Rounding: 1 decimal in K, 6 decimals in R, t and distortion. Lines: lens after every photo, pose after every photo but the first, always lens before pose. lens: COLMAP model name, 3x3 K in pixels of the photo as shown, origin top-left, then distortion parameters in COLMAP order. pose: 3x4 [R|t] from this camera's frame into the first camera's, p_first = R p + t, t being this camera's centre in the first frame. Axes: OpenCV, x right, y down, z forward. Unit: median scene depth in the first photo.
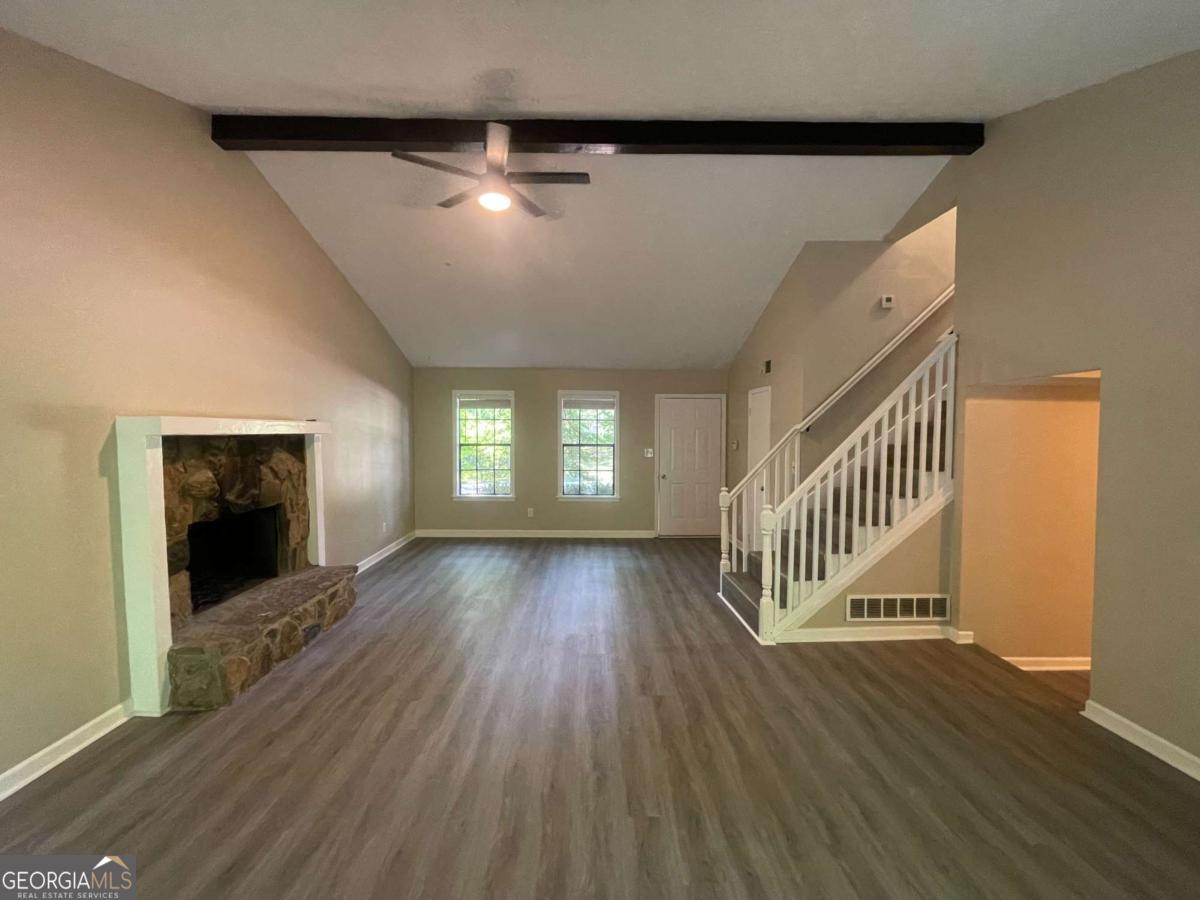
lens RADIAL K [[478.0, 0, 605.1], [0, 478.0, 454.1], [0, 0, 1]] dist [-0.002086, -0.000424]
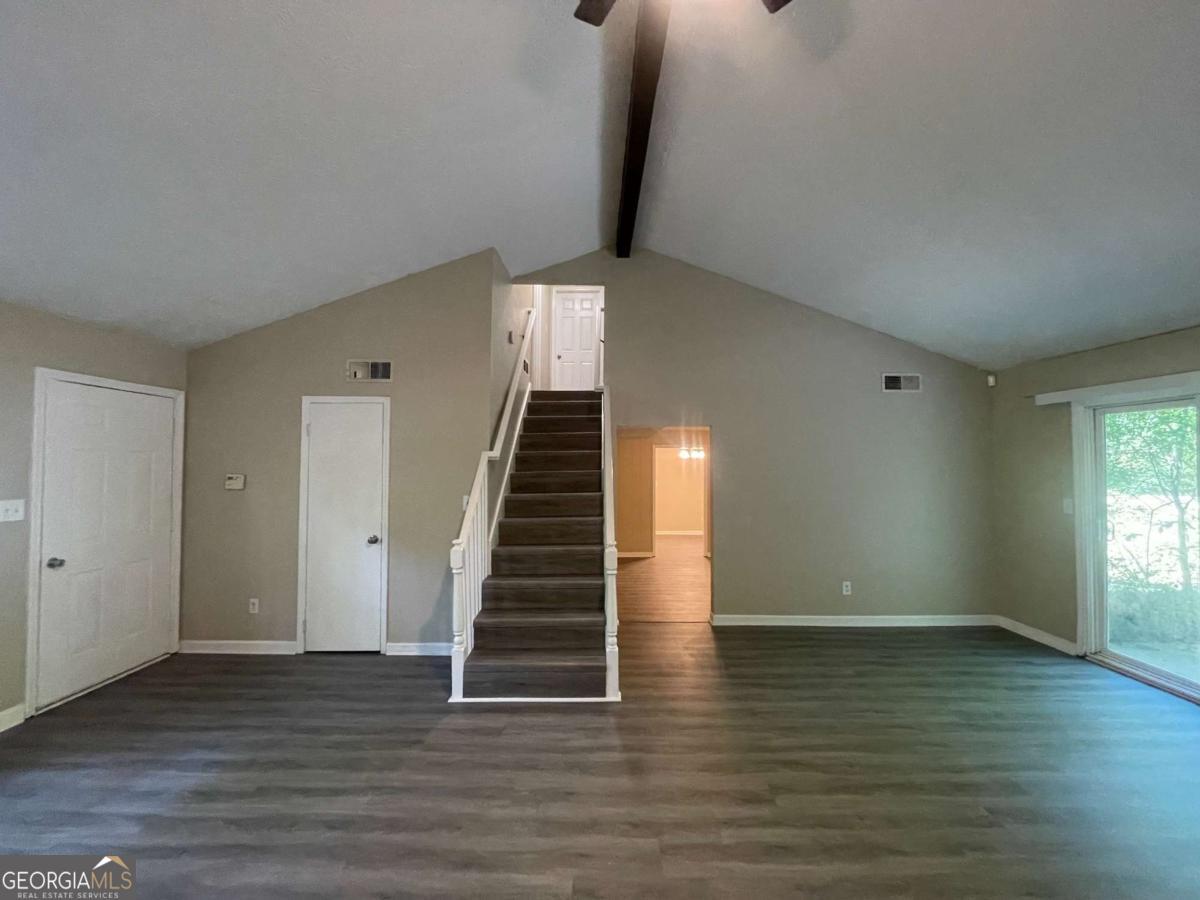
lens RADIAL K [[483.8, 0, 603.0], [0, 483.8, 448.4], [0, 0, 1]] dist [-0.001897, 0.000102]
pose [[0.034710, 0.031574, 0.998899, -0.604269], [0.045642, 0.998408, -0.033144, -0.038867], [-0.998355, 0.046742, 0.033214, 1.025919]]
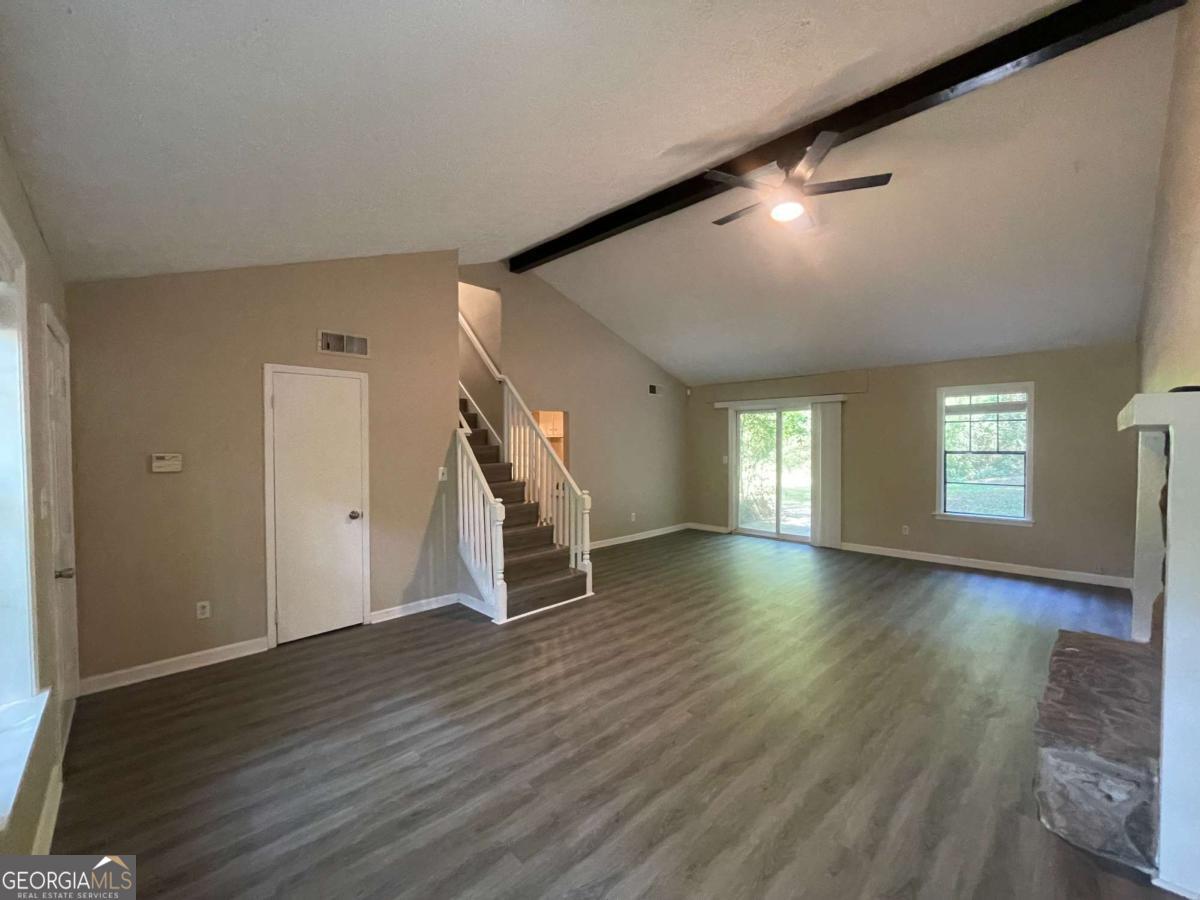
lens RADIAL K [[487.3, 0, 600.5], [0, 487.3, 447.9], [0, 0, 1]] dist [-0.001611, -0.000115]
pose [[-0.675094, -0.006562, 0.737702, -0.719528], [0.039818, 0.998179, 0.045317, -0.074609], [-0.736656, 0.059967, -0.673603, 1.964561]]
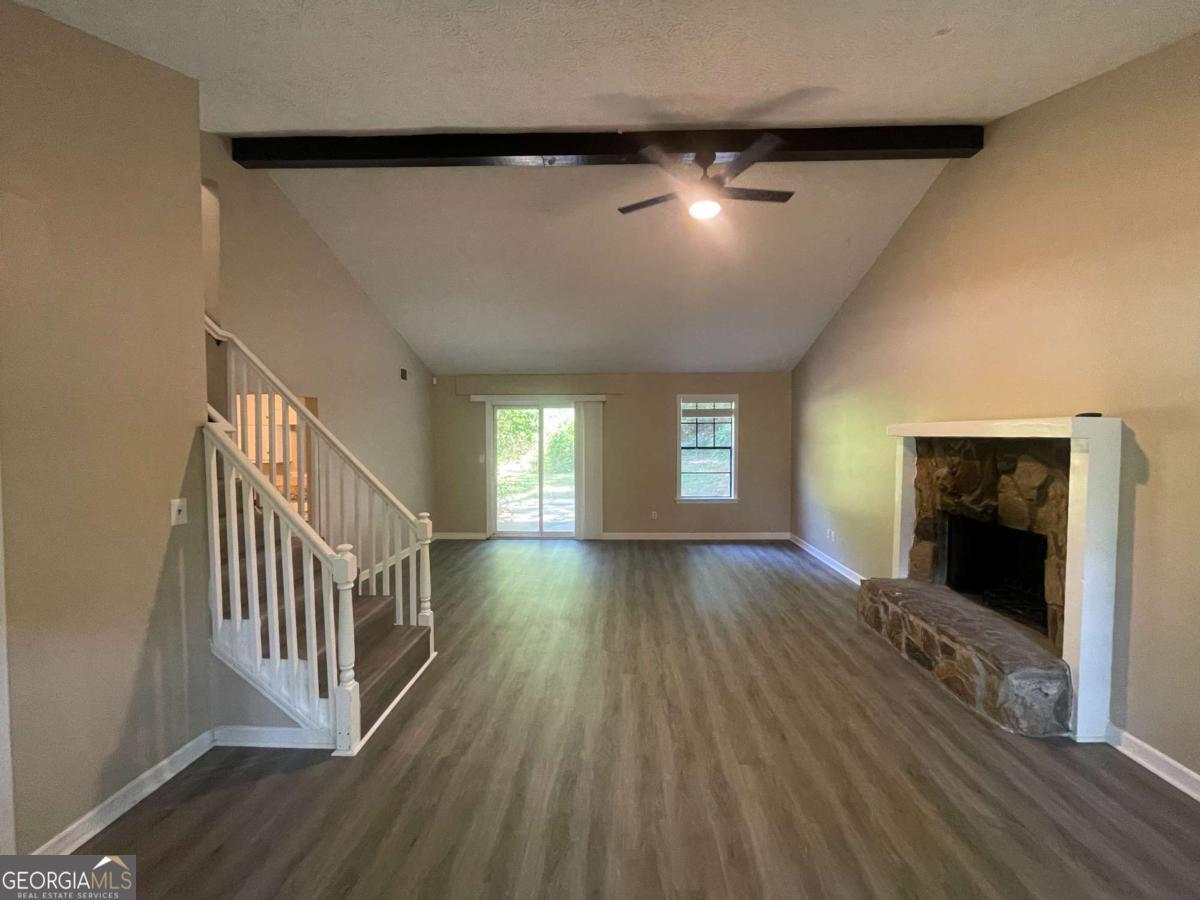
lens RADIAL K [[487.3, 0, 600.5], [0, 487.3, 447.9], [0, 0, 1]] dist [-0.001611, -0.000115]
pose [[-0.996603, -0.001203, 0.082343, -0.090169], [0.005307, 0.996877, 0.078793, -0.099725], [-0.082181, 0.078962, -0.993484, 2.009513]]
